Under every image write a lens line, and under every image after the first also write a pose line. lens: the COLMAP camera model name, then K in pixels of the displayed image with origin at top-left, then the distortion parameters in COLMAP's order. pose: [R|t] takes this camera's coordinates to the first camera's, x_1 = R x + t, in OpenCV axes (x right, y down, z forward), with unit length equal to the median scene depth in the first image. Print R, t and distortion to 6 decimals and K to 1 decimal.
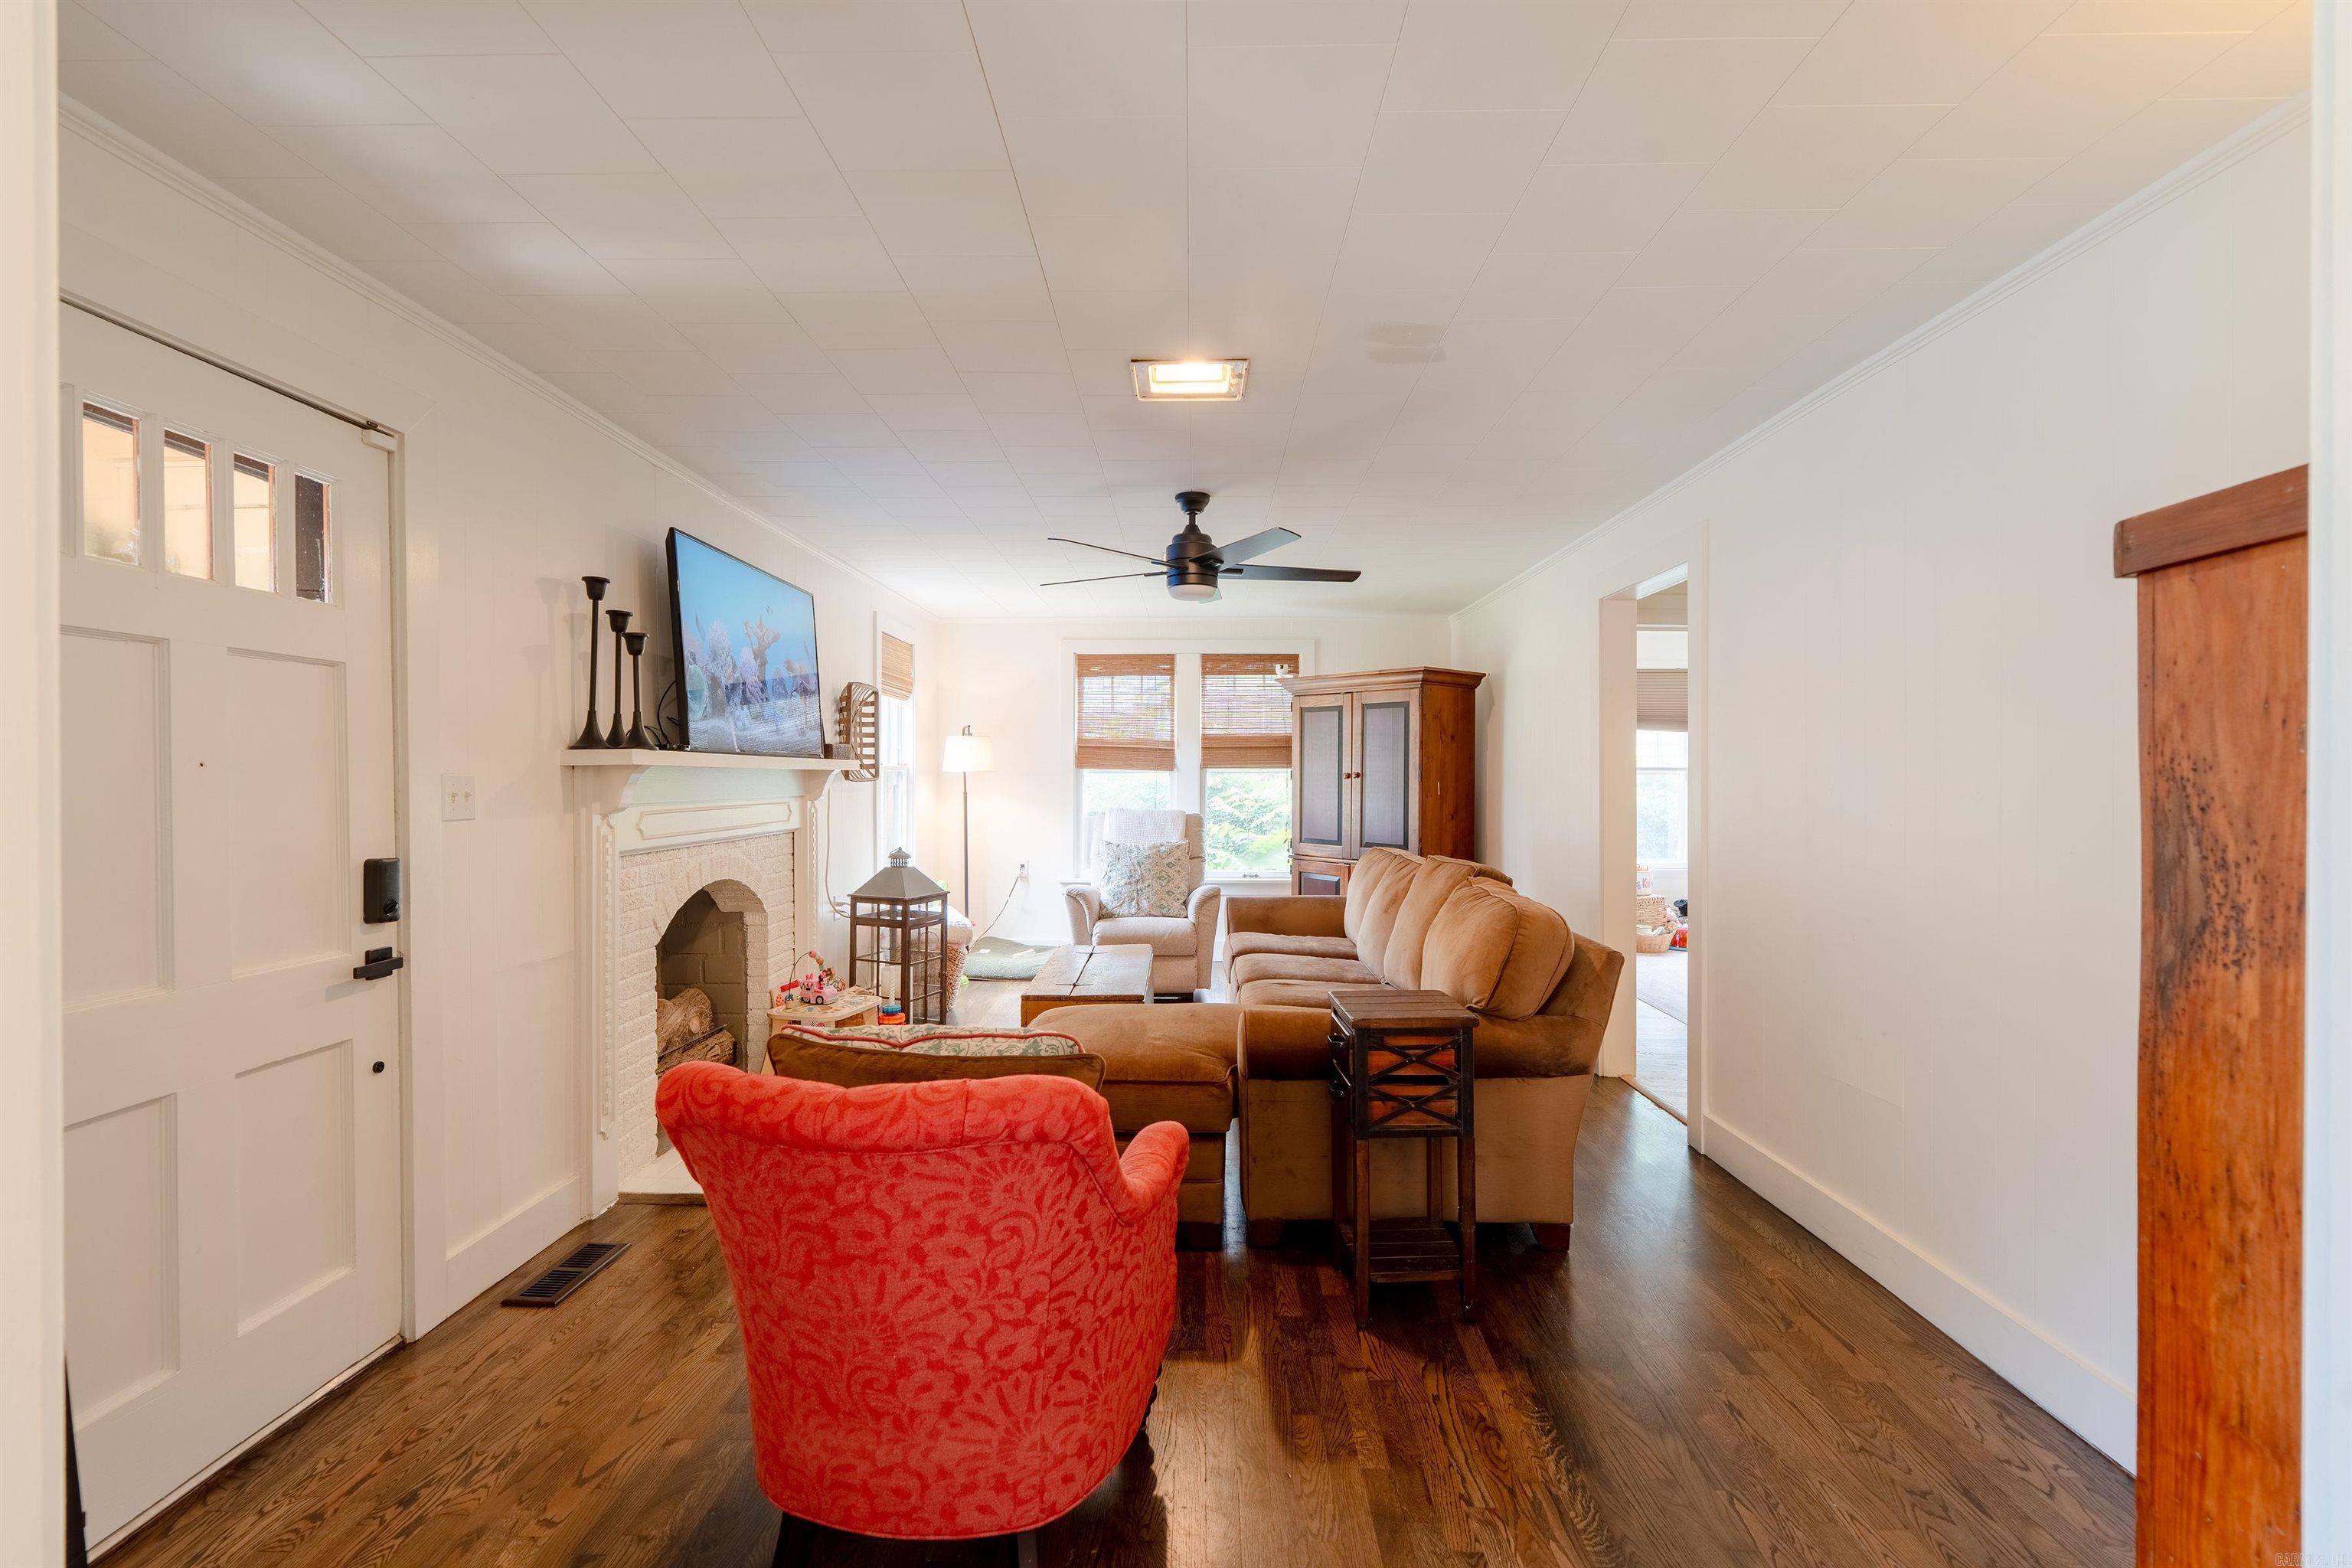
lens RADIAL K [[1043.8, 0, 1176.0], [0, 1043.8, 784.0], [0, 0, 1]] dist [-0.002572, 0.001158]
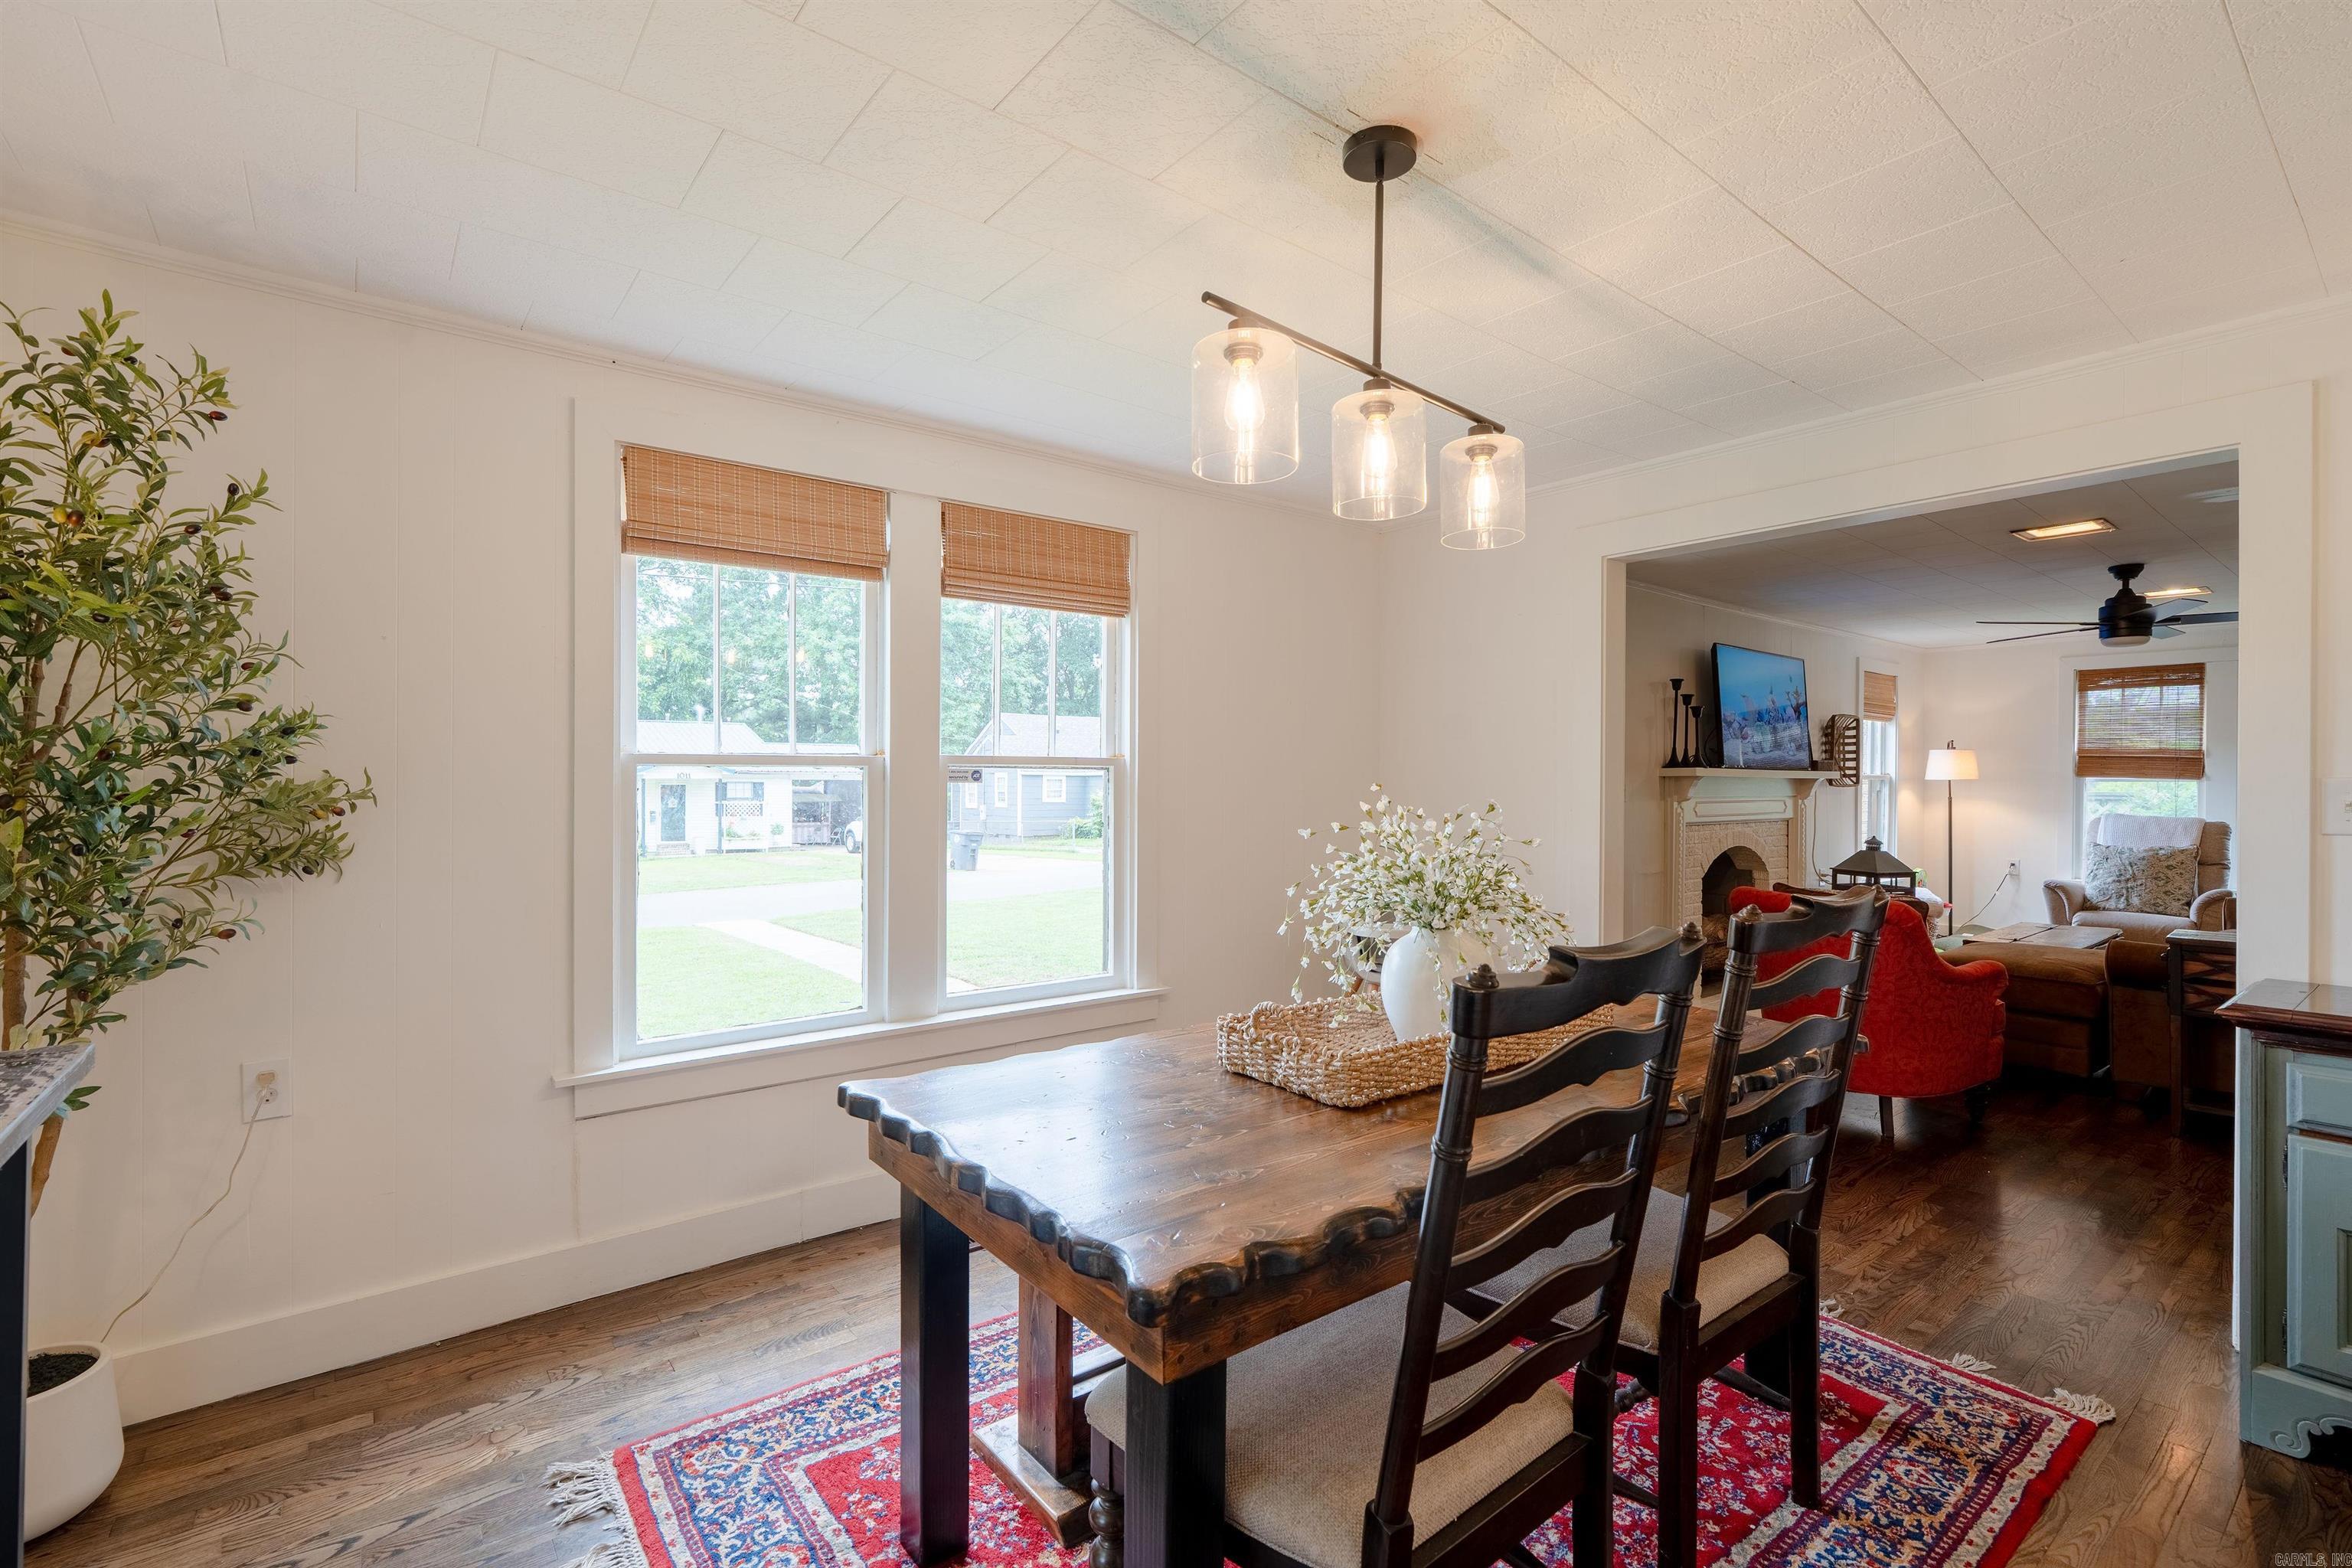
lens RADIAL K [[1043.8, 0, 1176.0], [0, 1043.8, 784.0], [0, 0, 1]] dist [-0.002572, 0.001158]
pose [[0.632356, 0.005999, -0.774655, 0.205560], [-0.011197, 0.999936, -0.001396, 0.005730], [0.774597, 0.009557, 0.632383, -0.543398]]
